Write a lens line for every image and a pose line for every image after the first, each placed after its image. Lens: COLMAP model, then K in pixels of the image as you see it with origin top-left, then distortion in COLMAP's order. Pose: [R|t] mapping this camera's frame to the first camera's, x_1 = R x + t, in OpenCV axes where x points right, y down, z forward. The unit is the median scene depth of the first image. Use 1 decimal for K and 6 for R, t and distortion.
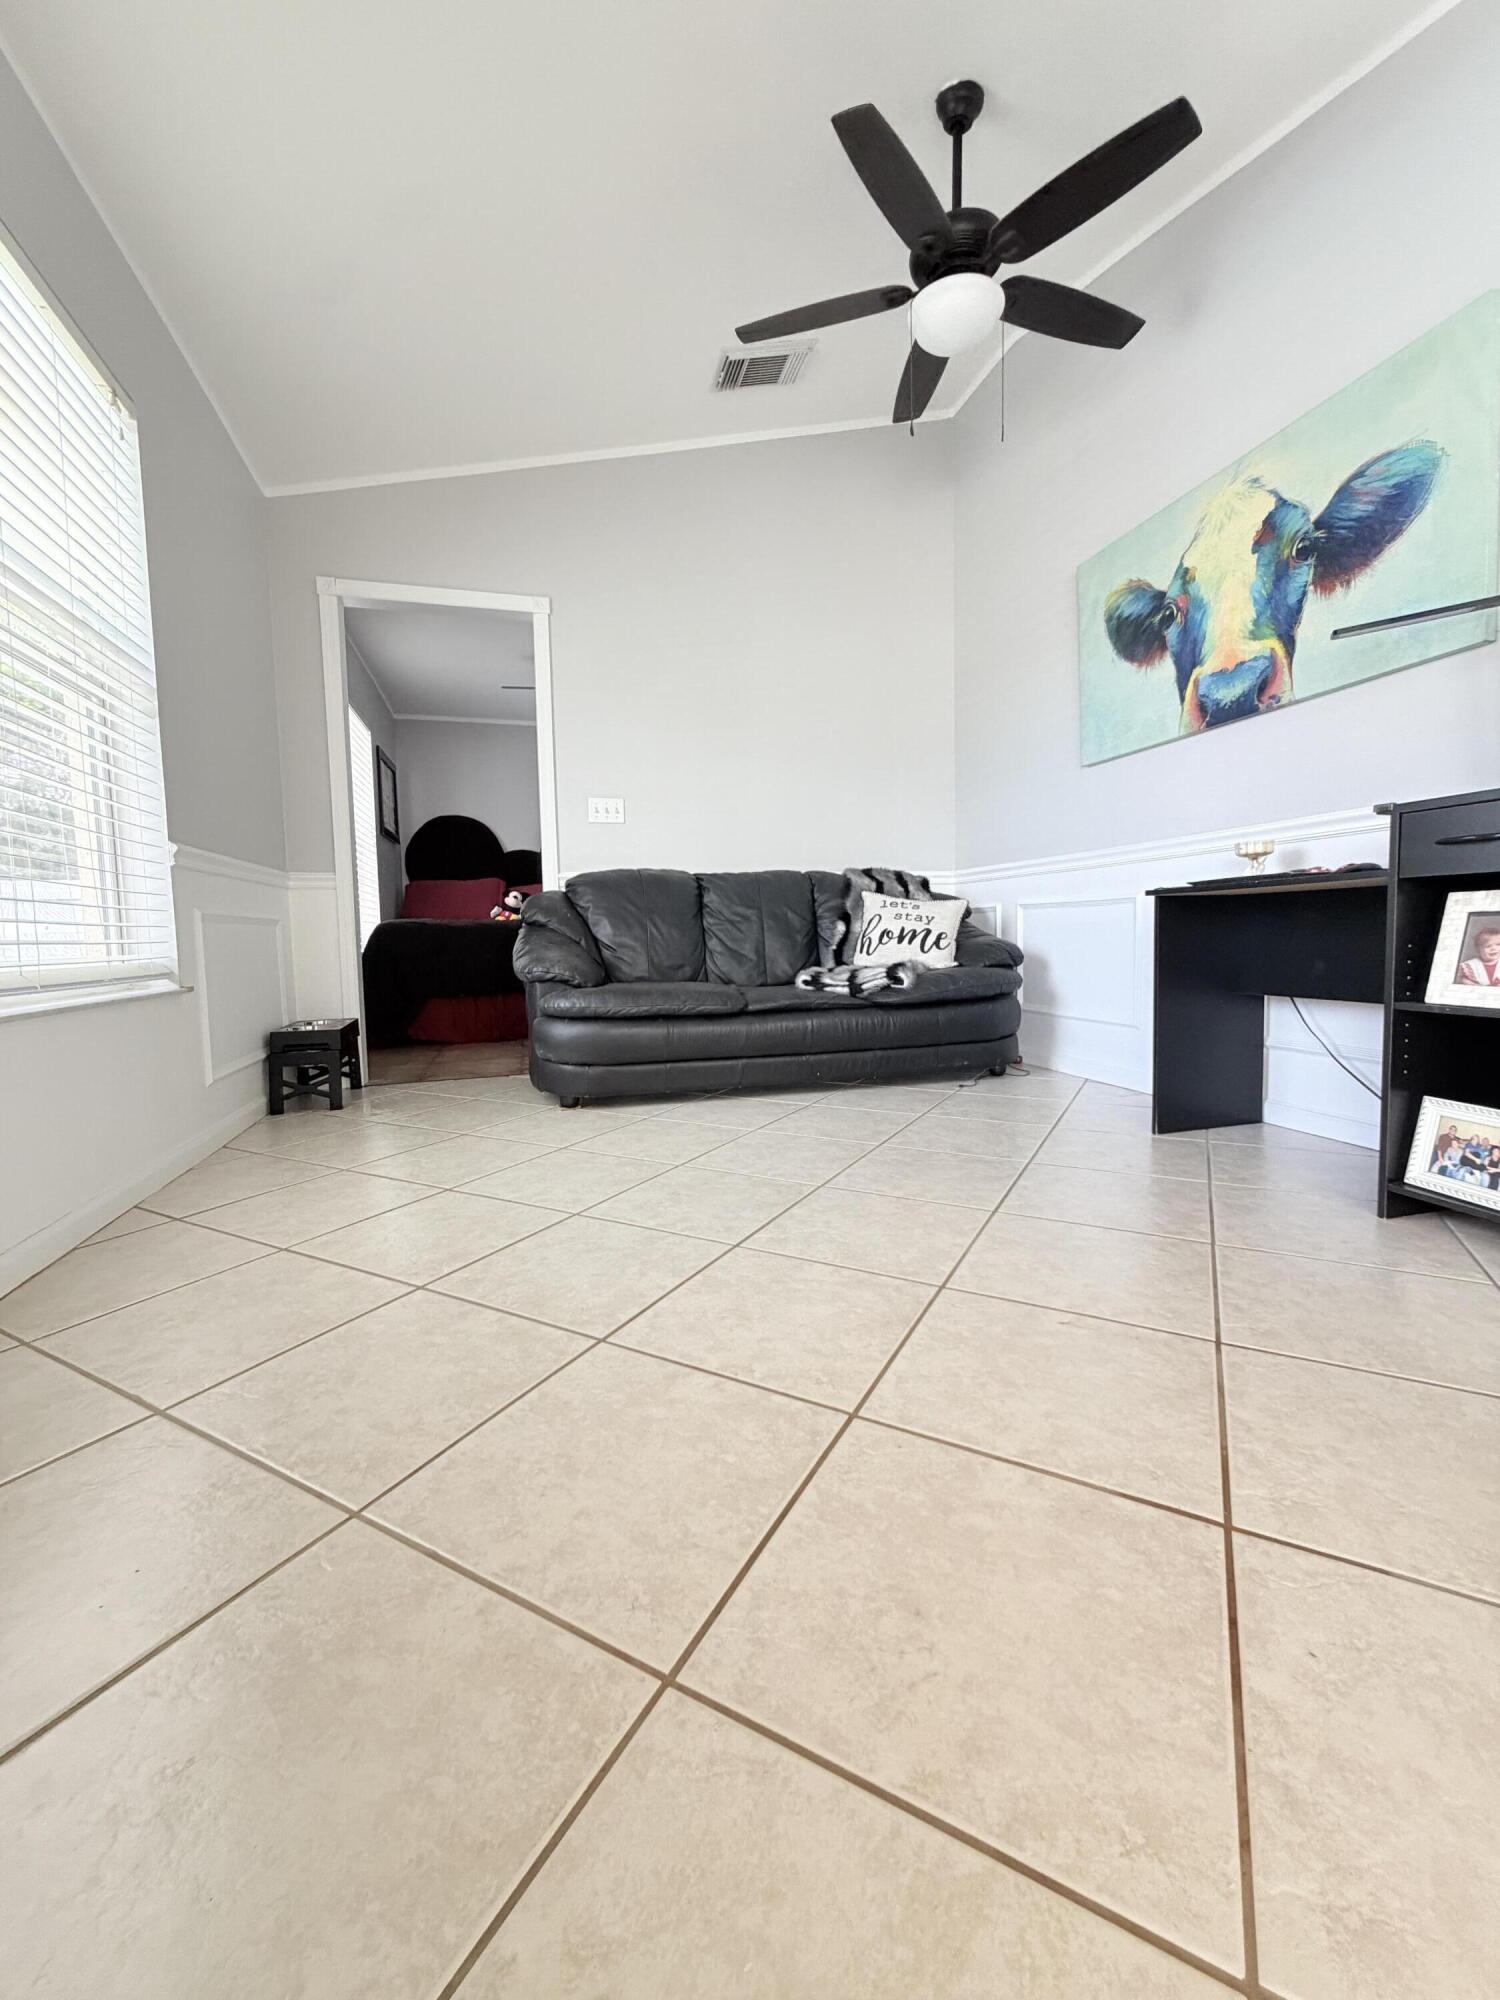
lens RADIAL K [[801.0, 0, 748.9], [0, 801.0, 997.5], [0, 0, 1]] dist [-0.000788, 0.000113]
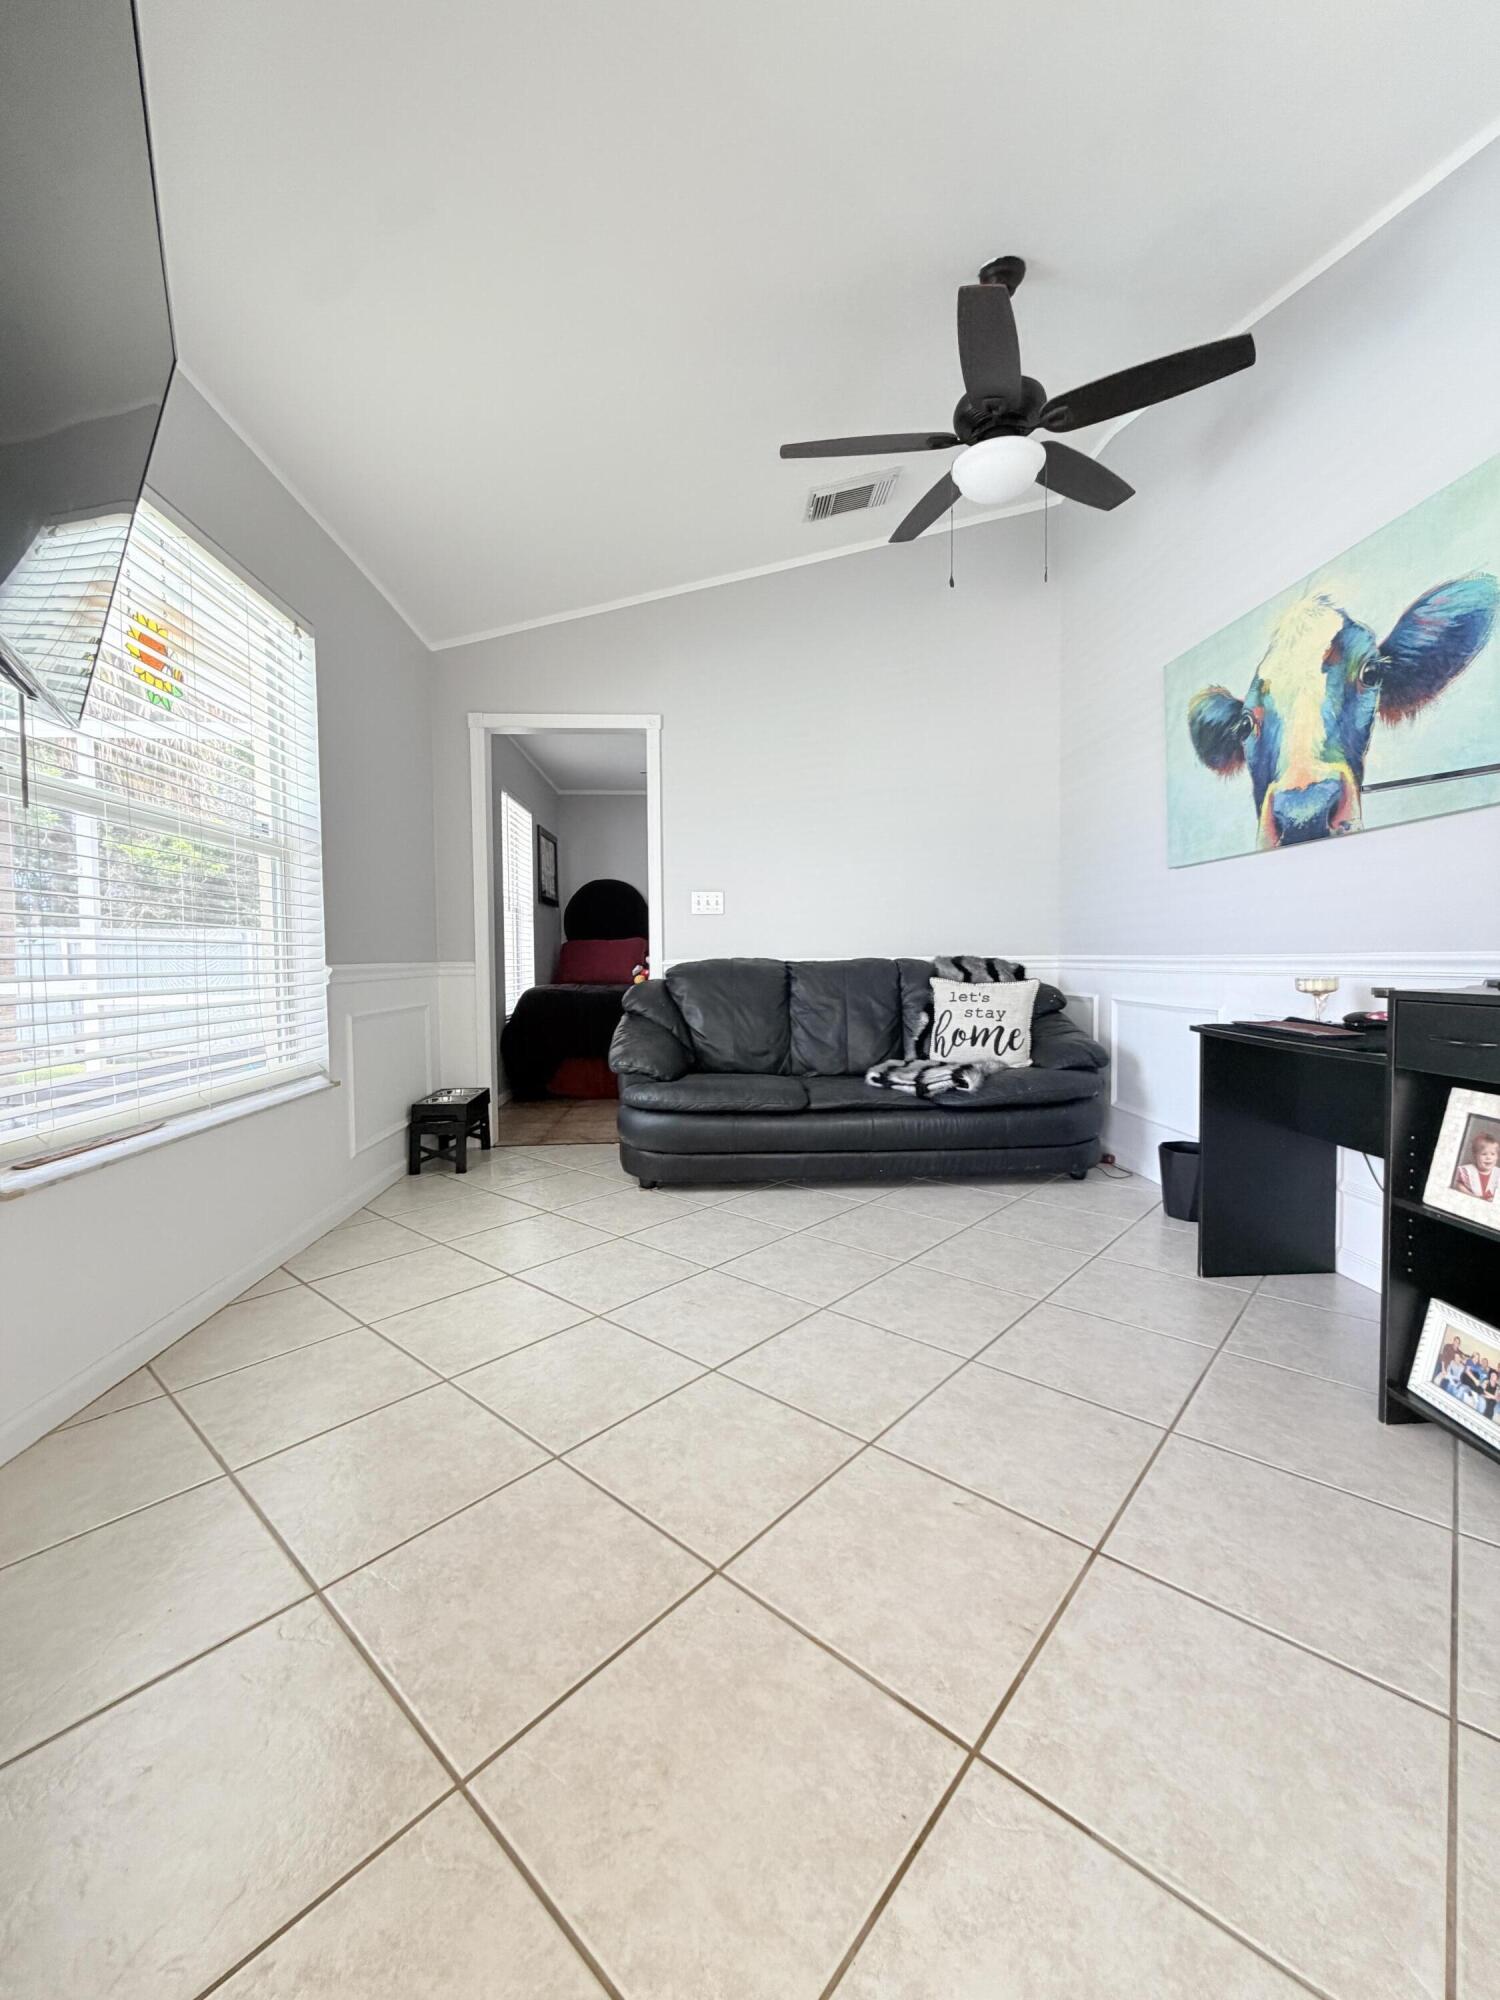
lens RADIAL K [[801.0, 0, 746.6], [0, 801.0, 997.8], [0, 0, 1]] dist [-0.000788, 0.000113]
pose [[0.975271, 0.022566, -0.219857, 0.181197], [-0.028339, 0.999331, -0.023139, -0.127943], [0.219187, 0.028797, 0.975258, -0.068648]]
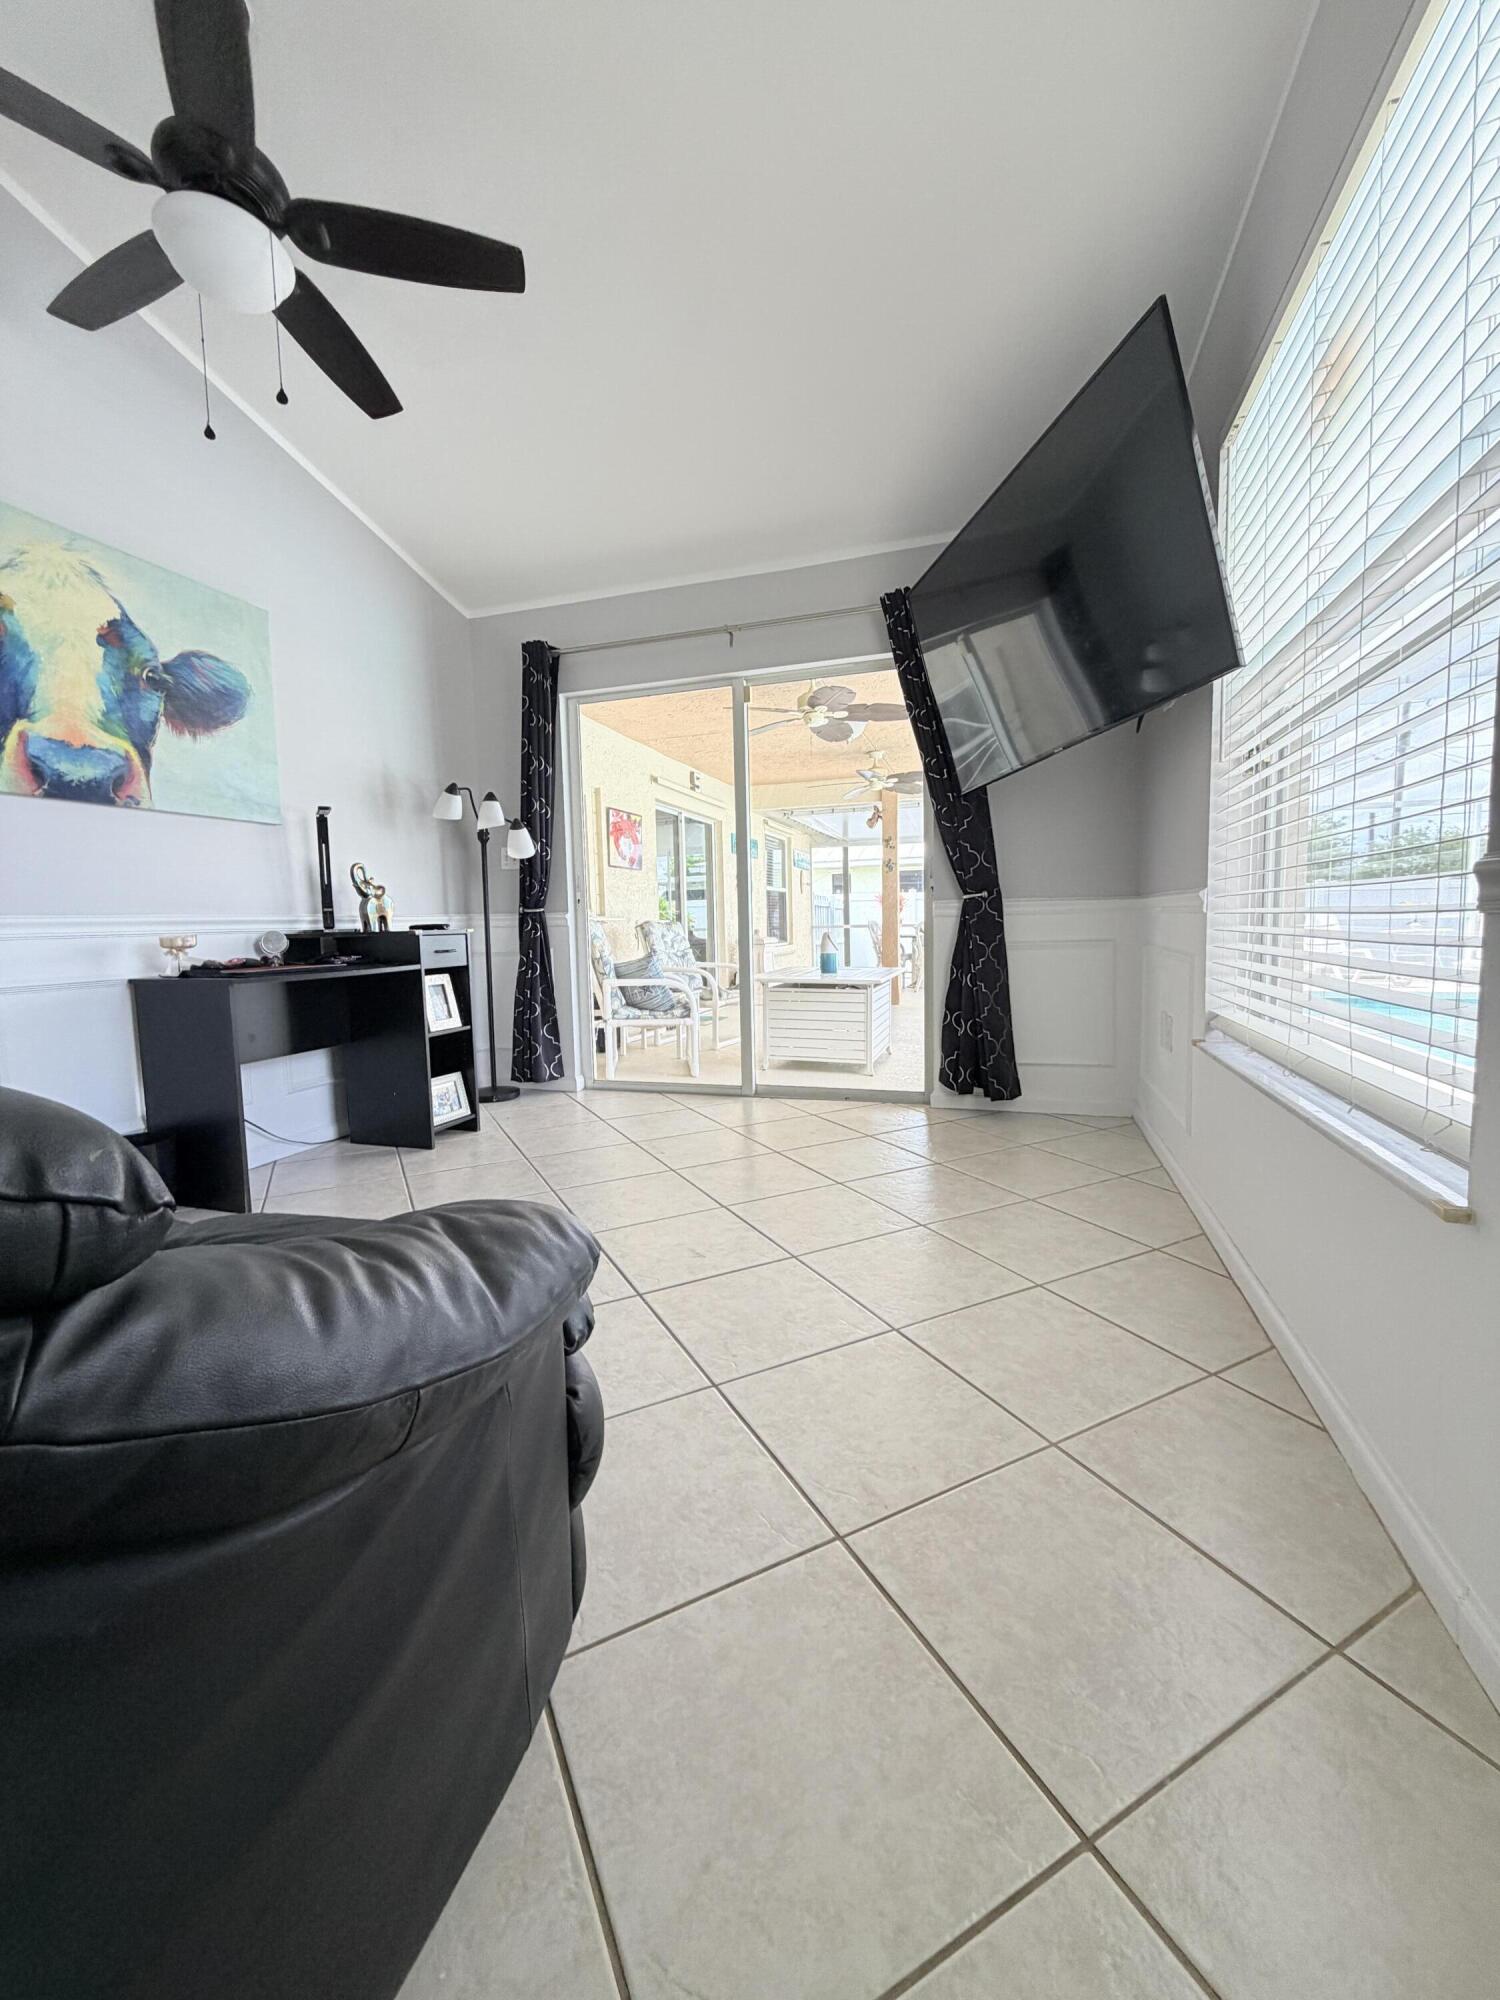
lens RADIAL K [[801.0, 0, 753.5], [0, 801.0, 998.2], [0, 0, 1]] dist [-0.000788, 0.000113]
pose [[-0.837523, -0.012043, 0.546270, -0.605539], [0.084379, 0.984914, 0.151080, -0.205795], [-0.539848, 0.172627, -0.823872, 1.470912]]
